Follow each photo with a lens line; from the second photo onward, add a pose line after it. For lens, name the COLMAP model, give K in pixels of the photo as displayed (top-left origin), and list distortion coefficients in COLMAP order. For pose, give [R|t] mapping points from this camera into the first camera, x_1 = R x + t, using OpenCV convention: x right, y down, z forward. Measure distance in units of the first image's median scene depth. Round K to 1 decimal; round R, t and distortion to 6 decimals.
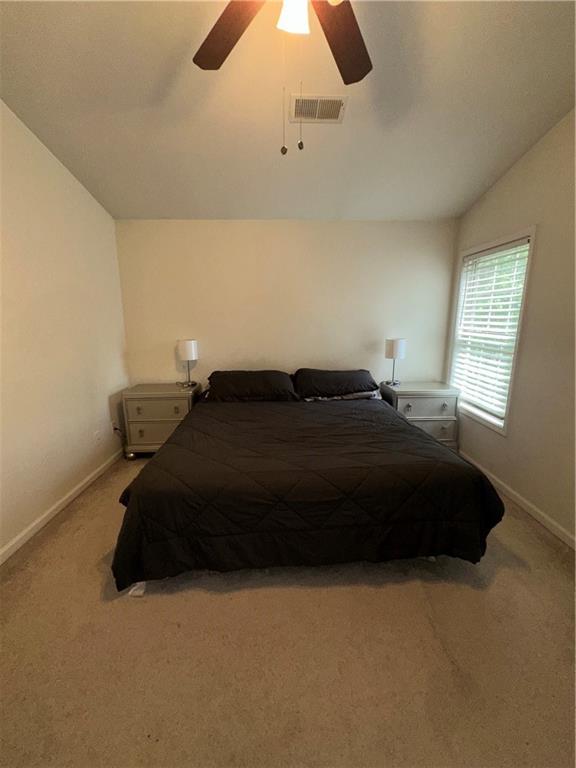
lens RADIAL K [[315.9, 0, 288.0], [0, 315.9, 384.0], [0, 0, 1]] dist [-0.000802, -0.000275]
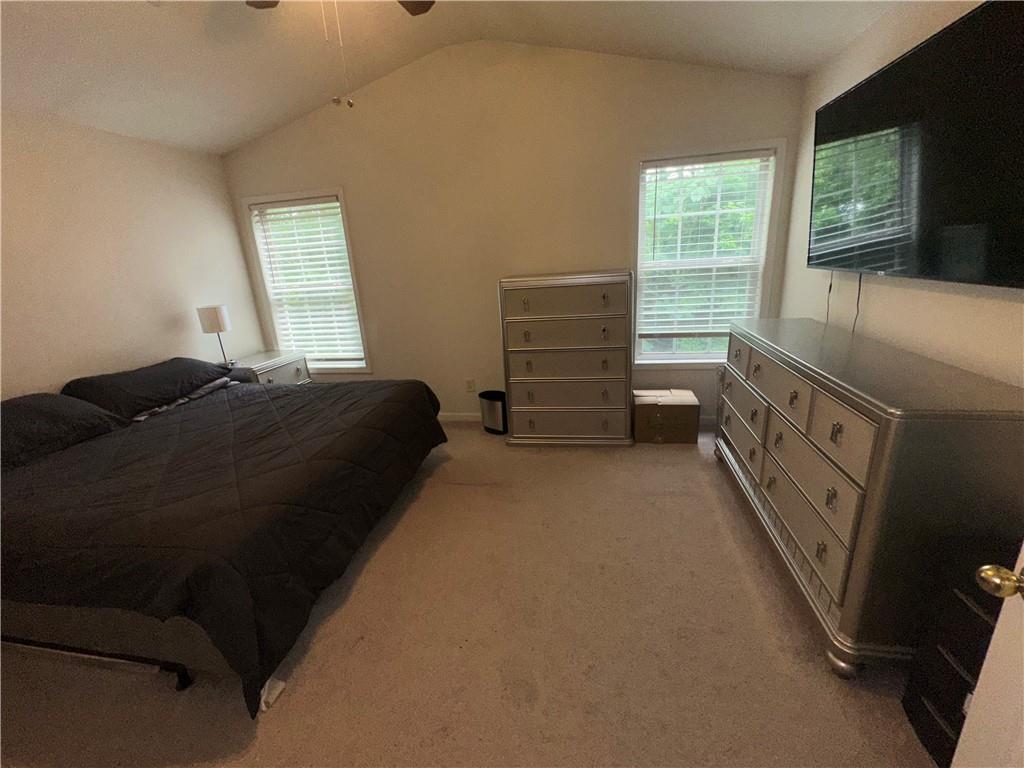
lens RADIAL K [[421.2, 0, 512.0], [0, 421.2, 384.0], [0, 0, 1]] dist [-0.000802, -0.000275]
pose [[0.221750, -0.290110, 0.930947, -0.533928], [0.267099, 0.936273, 0.228147, -0.006472], [-0.937809, 0.198063, 0.285107, 0.085179]]
